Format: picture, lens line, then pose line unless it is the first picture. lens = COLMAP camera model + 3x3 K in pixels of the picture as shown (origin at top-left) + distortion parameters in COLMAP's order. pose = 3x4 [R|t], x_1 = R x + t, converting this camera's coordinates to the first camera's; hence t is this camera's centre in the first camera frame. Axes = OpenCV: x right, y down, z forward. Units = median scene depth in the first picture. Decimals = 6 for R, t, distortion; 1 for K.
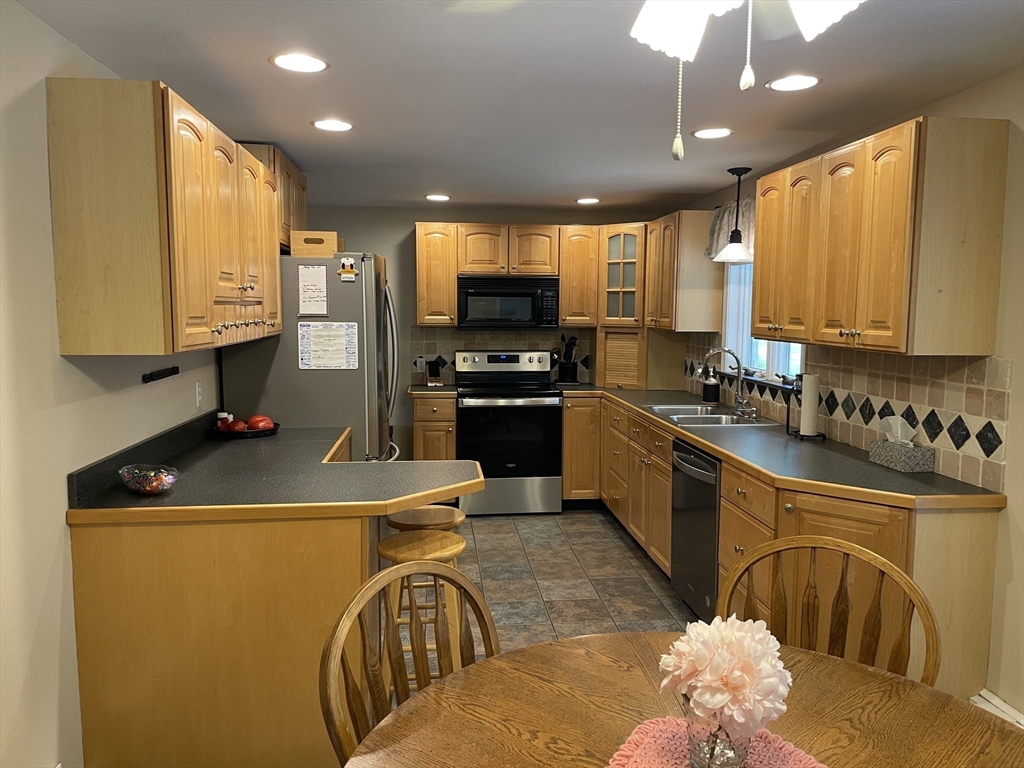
lens RADIAL K [[775.3, 0, 516.8], [0, 775.3, 385.4], [0, 0, 1]] dist [0.061977, -0.075044]
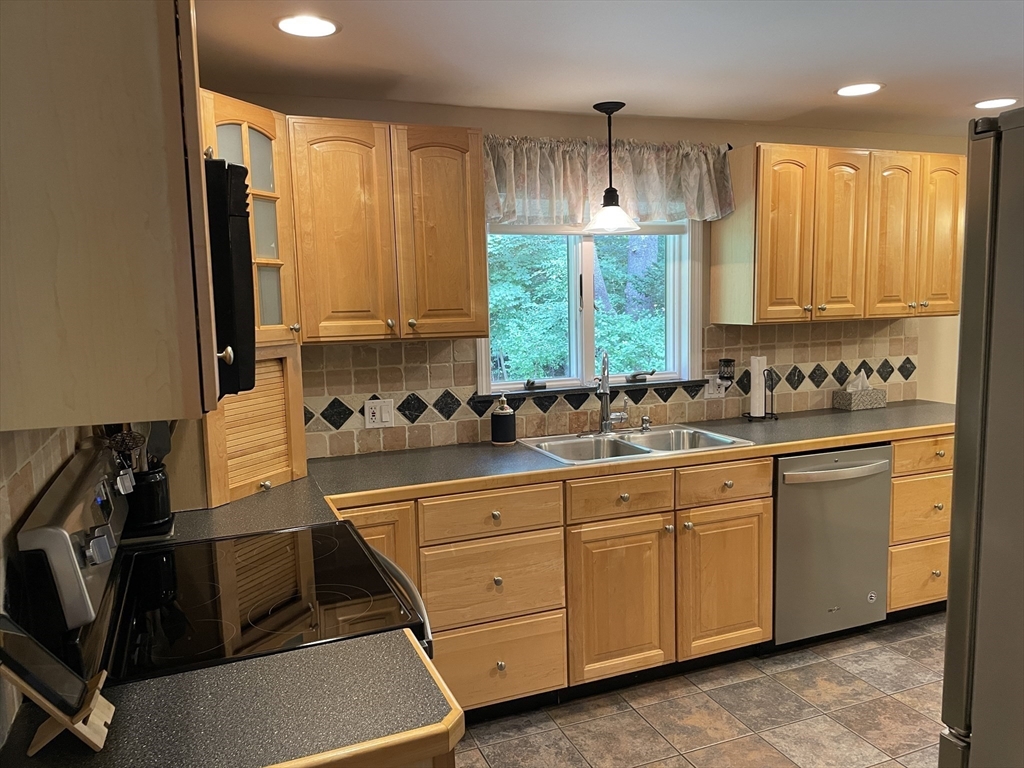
lens RADIAL K [[775.3, 0, 515.9], [0, 775.3, 391.2], [0, 0, 1]] dist [0.061977, -0.075044]
pose [[-0.274020, -0.119021, 0.954331, -0.309895], [0.117744, 0.980696, 0.156117, -0.101131], [-0.954489, 0.155146, -0.254716, 0.971939]]
